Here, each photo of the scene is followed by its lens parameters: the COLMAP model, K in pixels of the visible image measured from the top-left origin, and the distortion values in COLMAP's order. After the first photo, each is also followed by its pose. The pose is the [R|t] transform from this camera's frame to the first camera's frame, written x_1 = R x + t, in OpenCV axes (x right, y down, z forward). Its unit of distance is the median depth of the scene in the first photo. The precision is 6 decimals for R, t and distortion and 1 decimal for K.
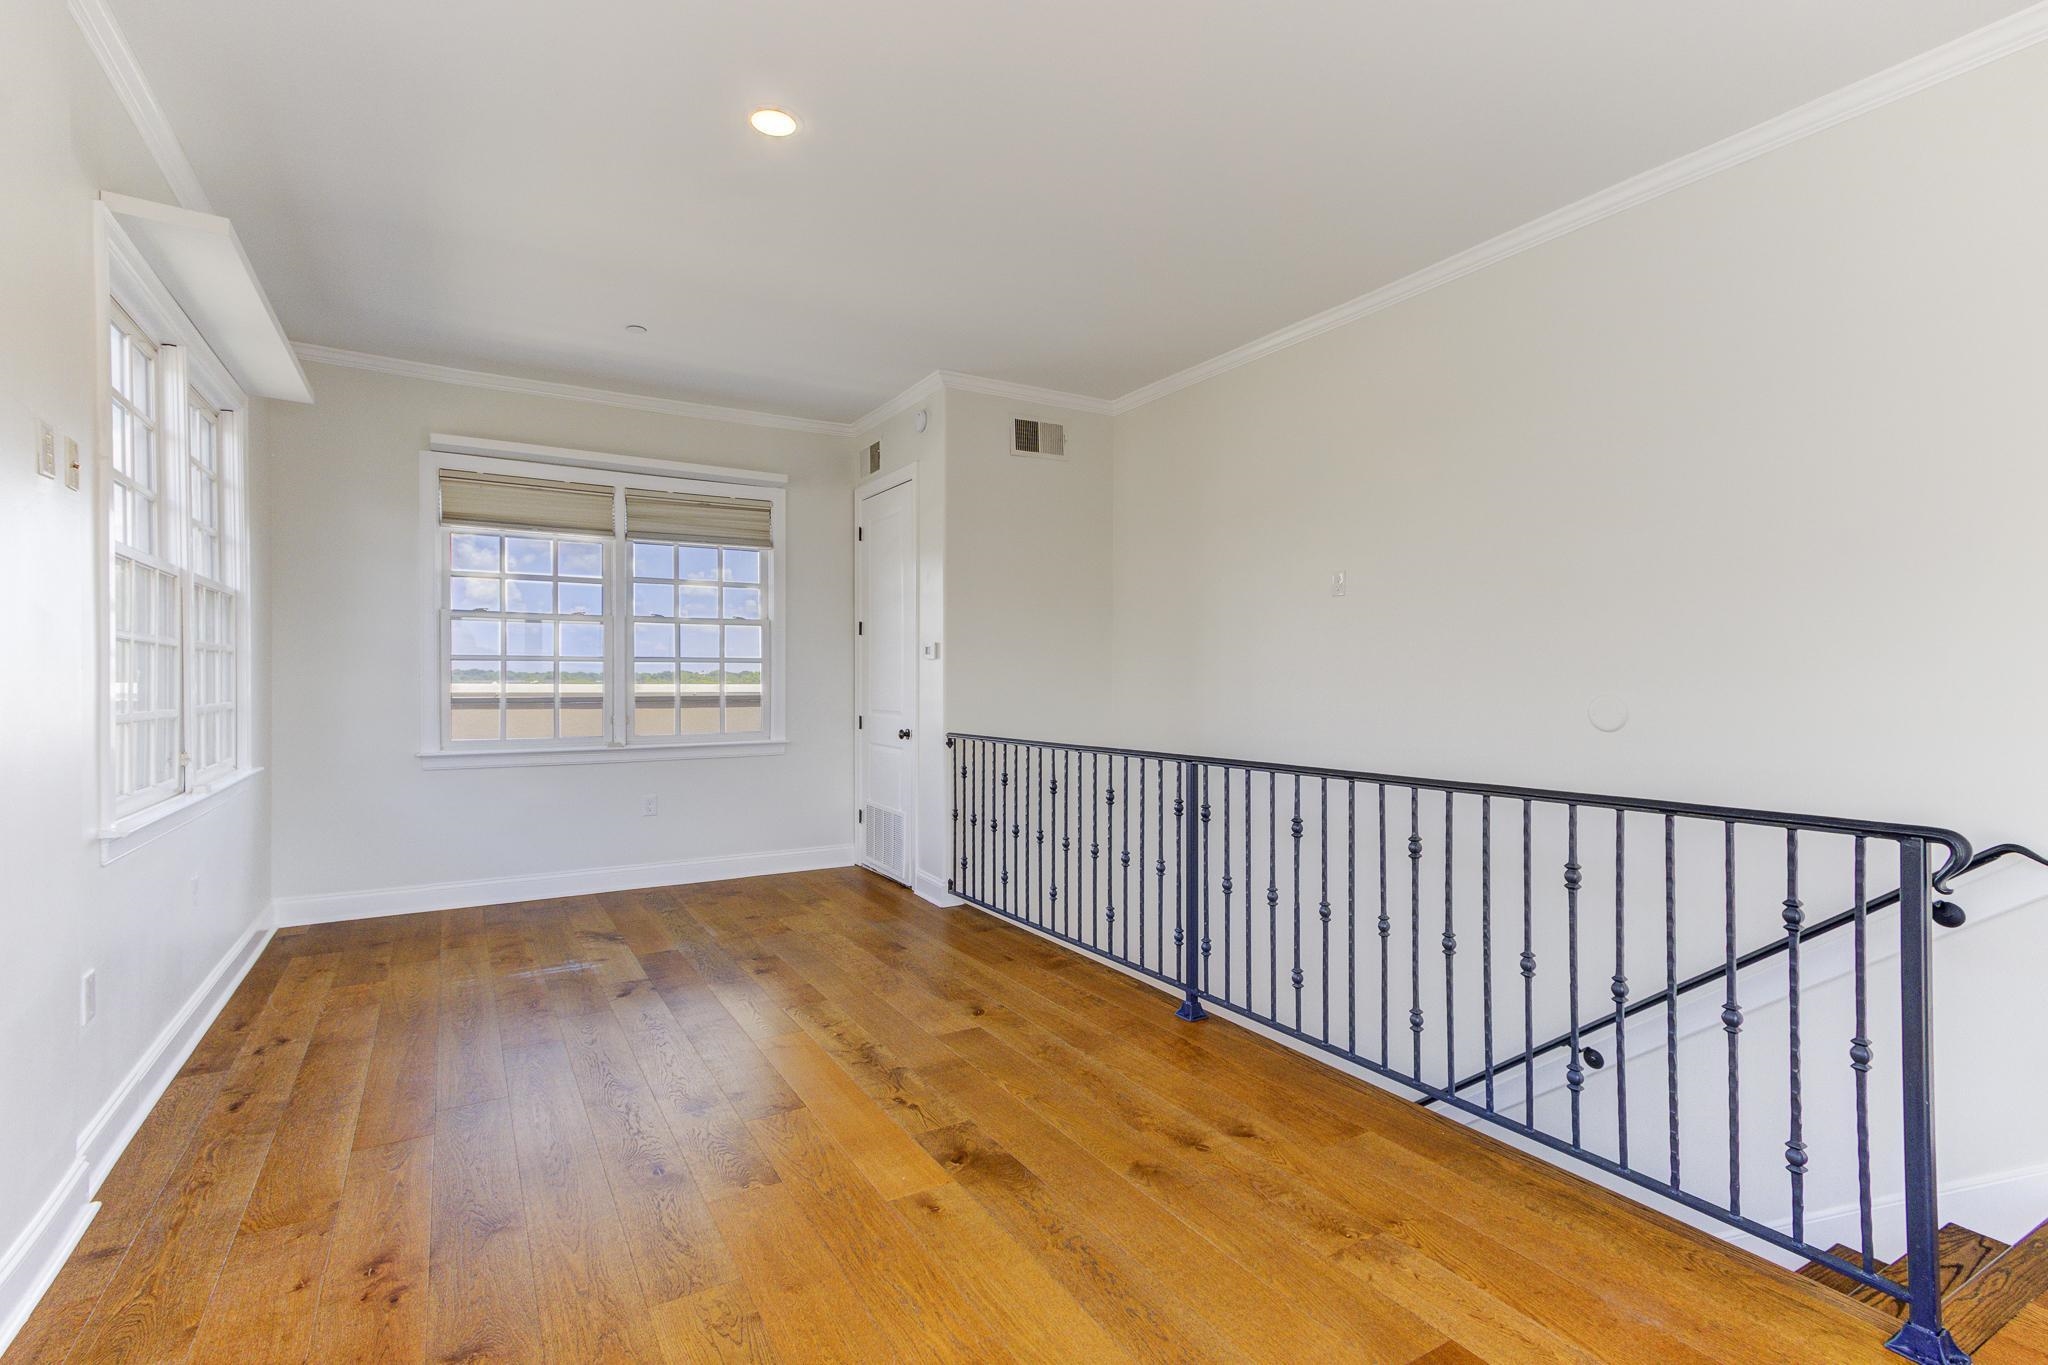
lens RADIAL K [[941.0, 0, 1011.5], [0, 941.0, 685.2], [0, 0, 1]] dist [0.025720, -0.002791]
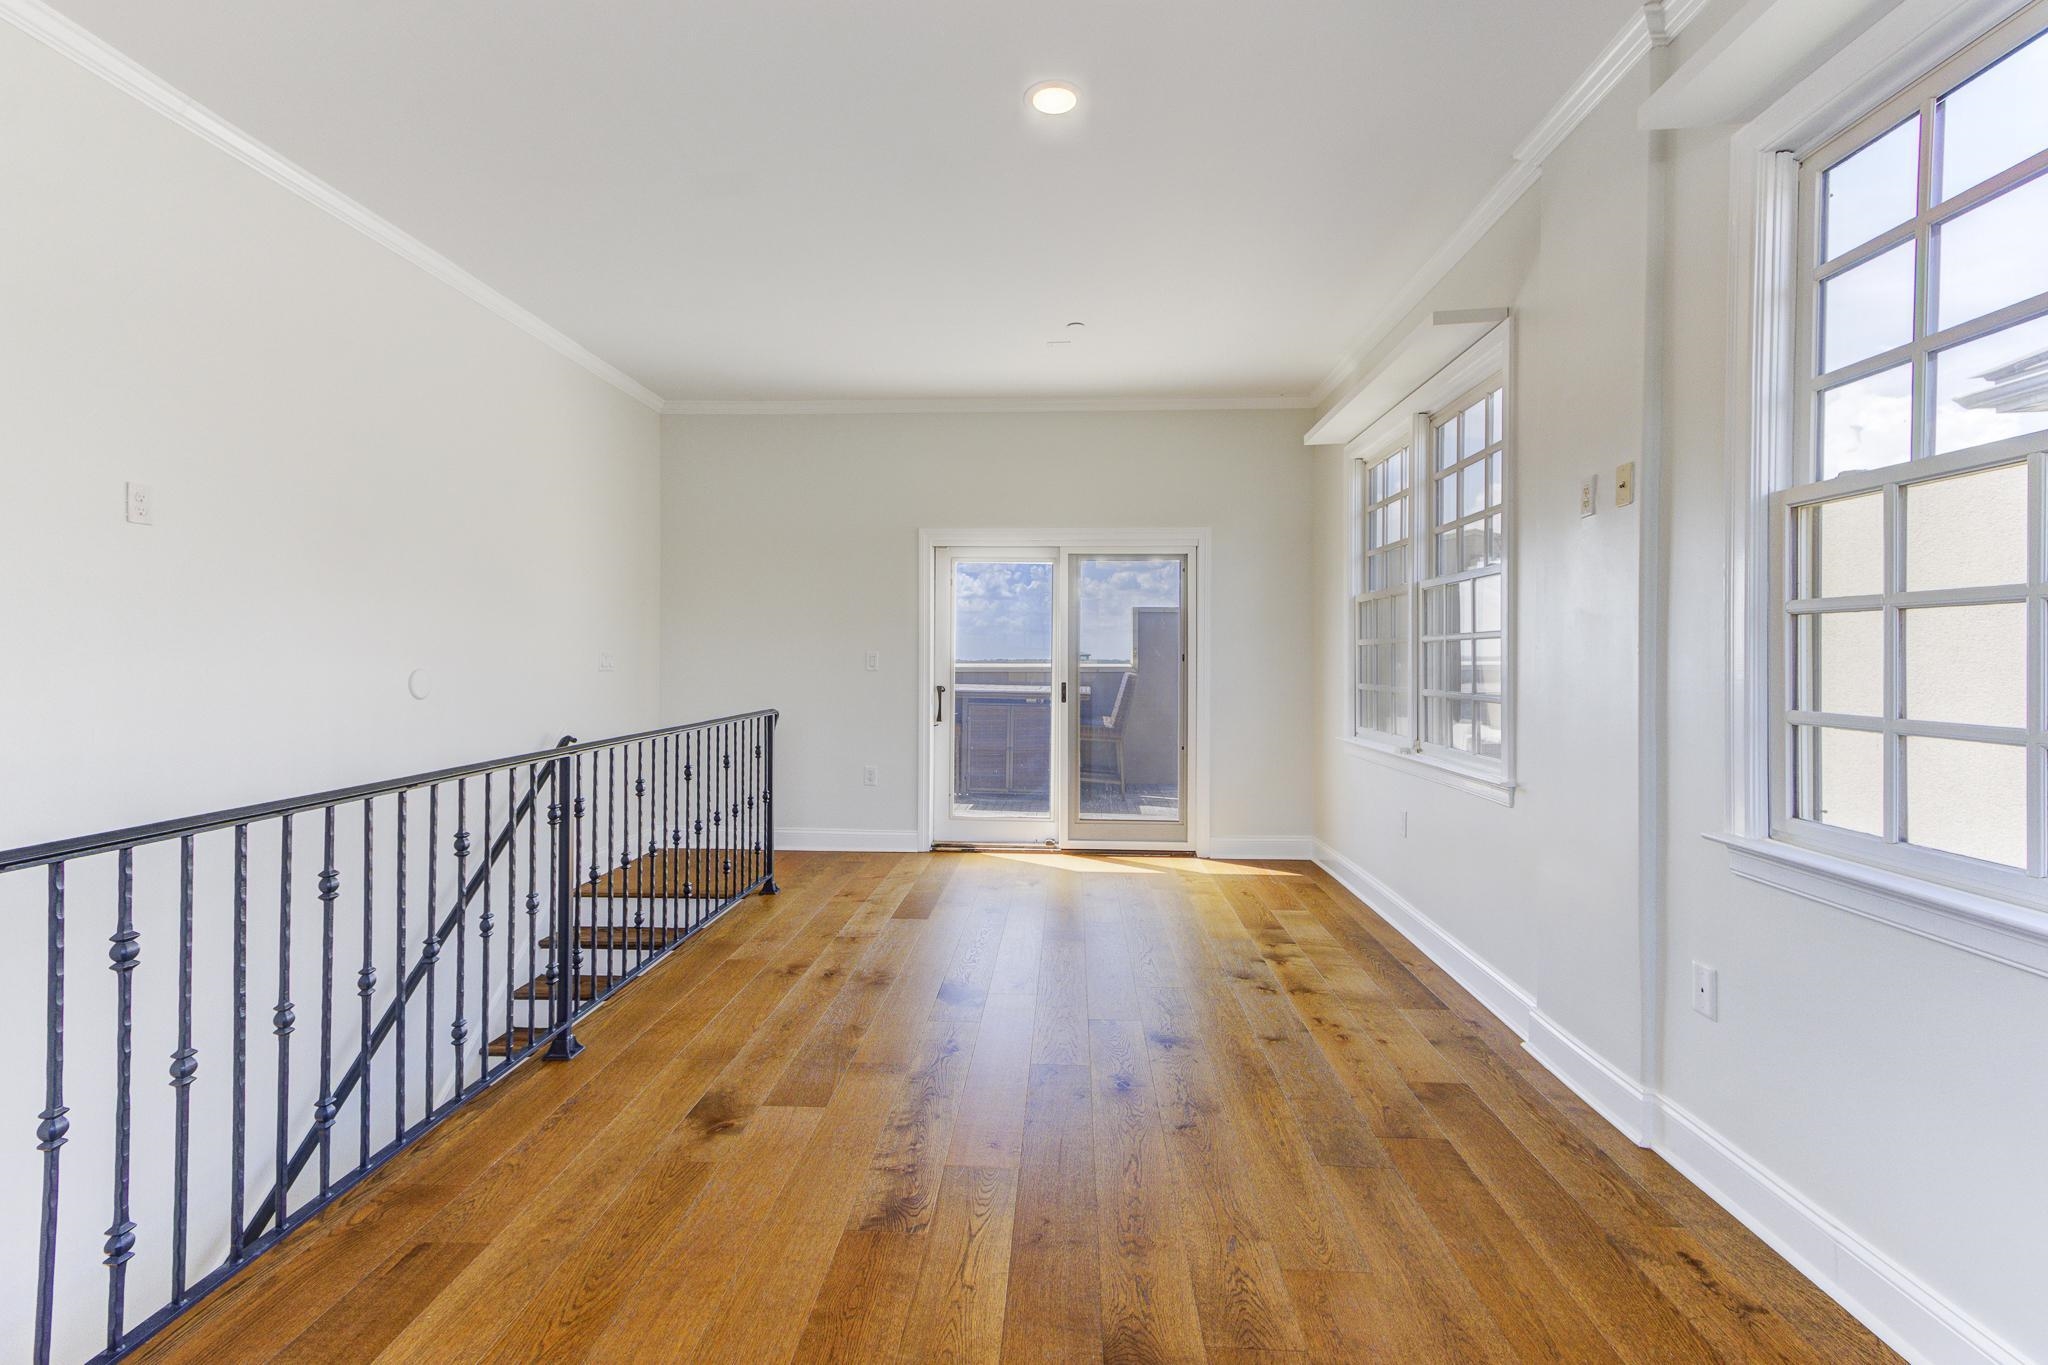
lens RADIAL K [[941.0, 0, 1016.2], [0, 941.0, 665.4], [0, 0, 1]] dist [0.025720, -0.002791]
pose [[-0.829836, -0.010288, 0.557913, -0.523140], [-0.004624, 0.999922, 0.011561, -0.008850], [-0.557988, 0.007013, -0.829819, 1.250274]]
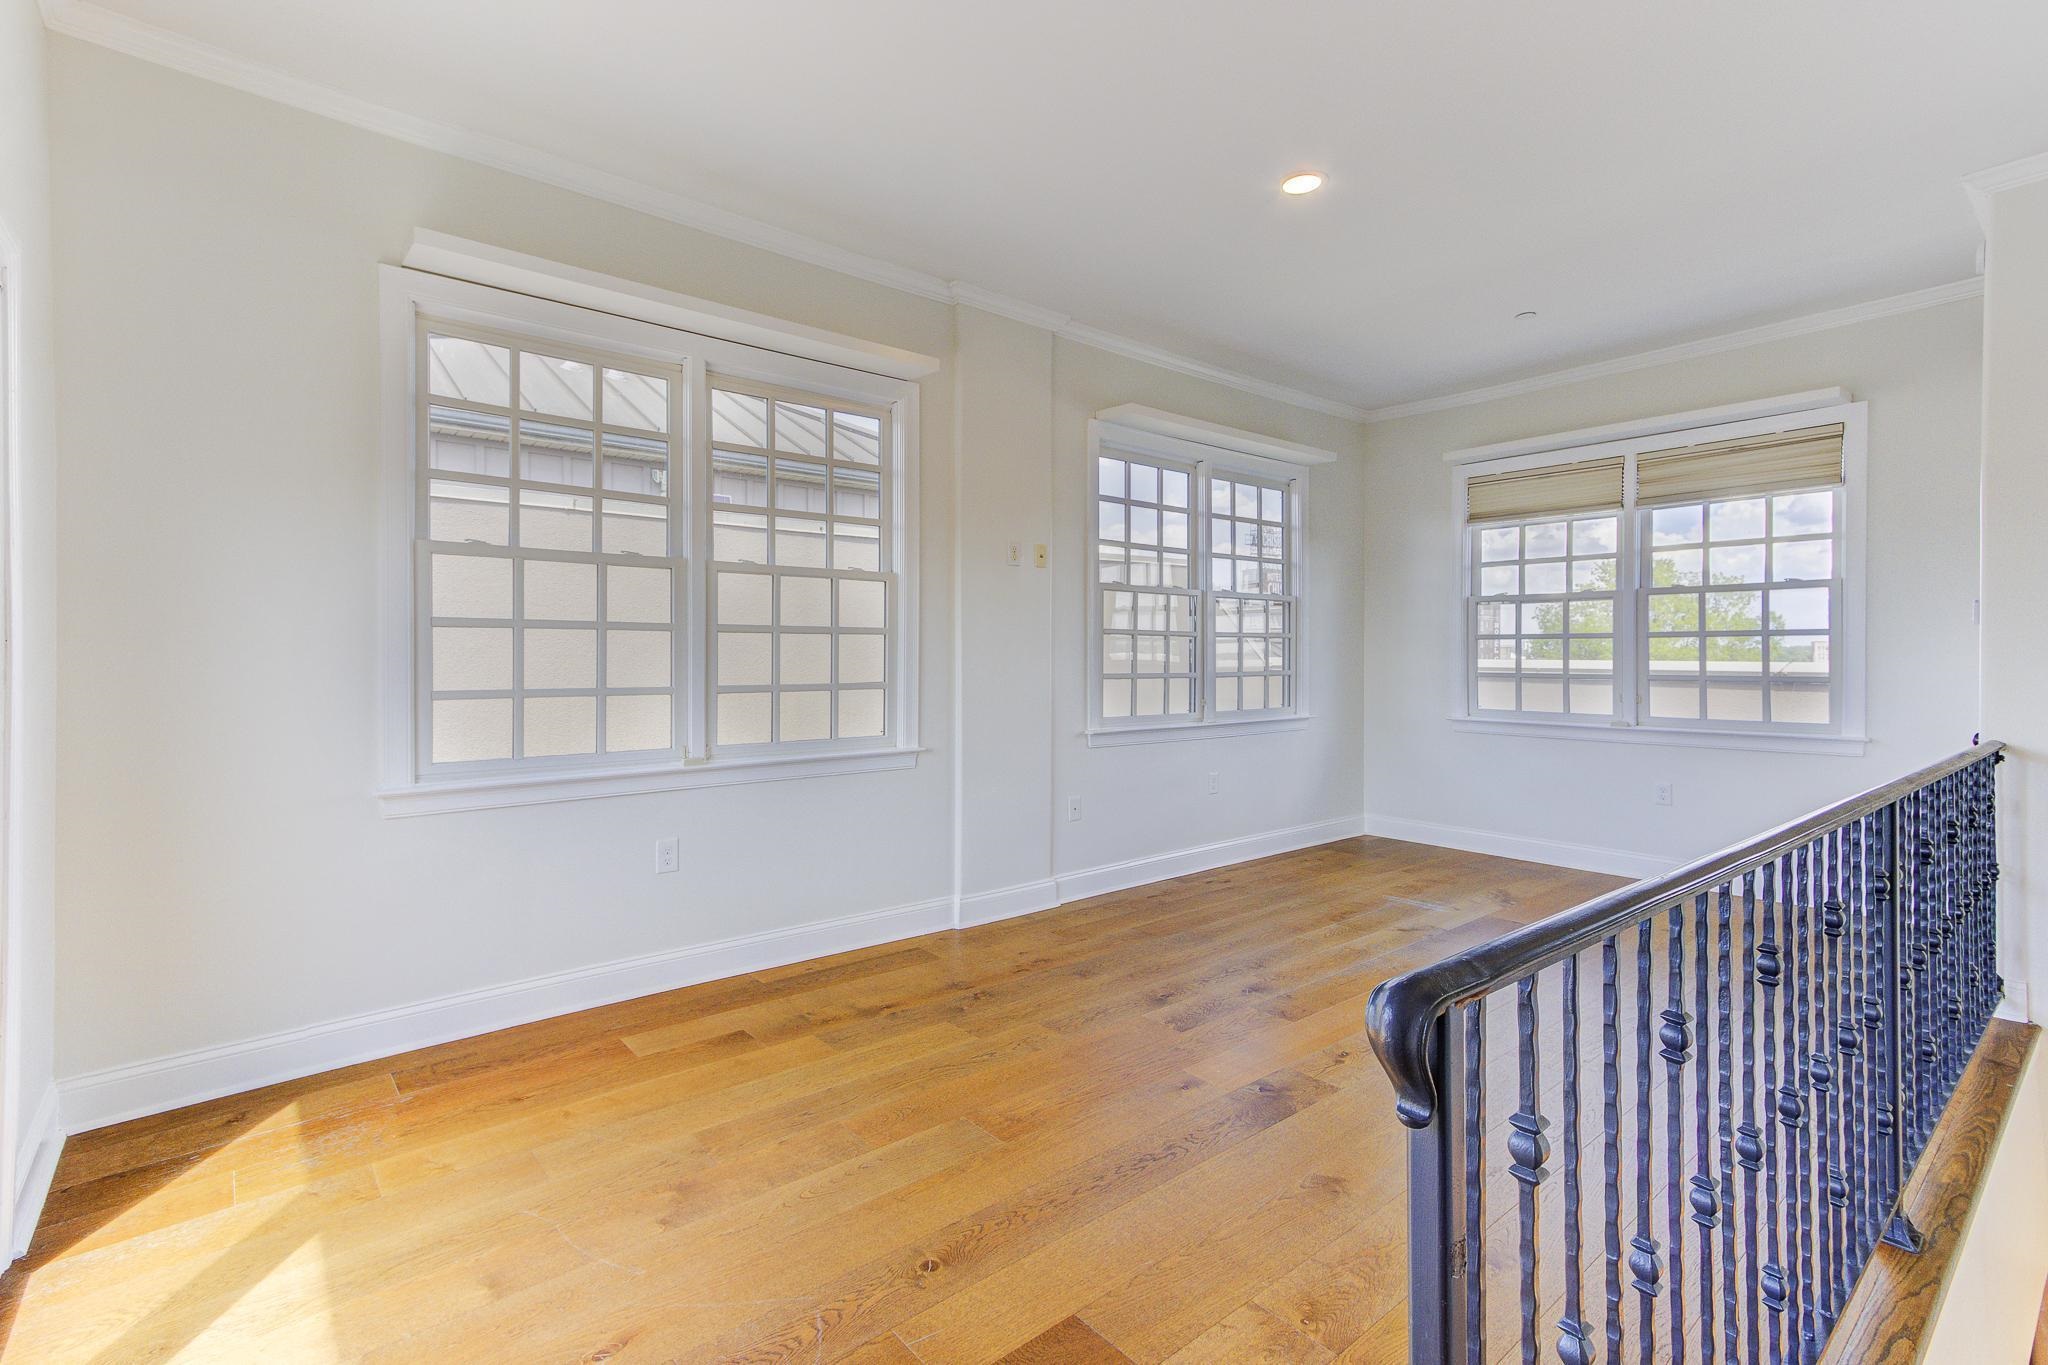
lens RADIAL K [[941.0, 0, 1012.0], [0, 941.0, 665.4], [0, 0, 1]] dist [0.025720, -0.002791]
pose [[0.154760, 0.013953, -0.987854, 0.587672], [-0.004637, 0.999900, 0.013397, -0.008711], [0.987941, 0.002507, 0.154809, 0.312213]]
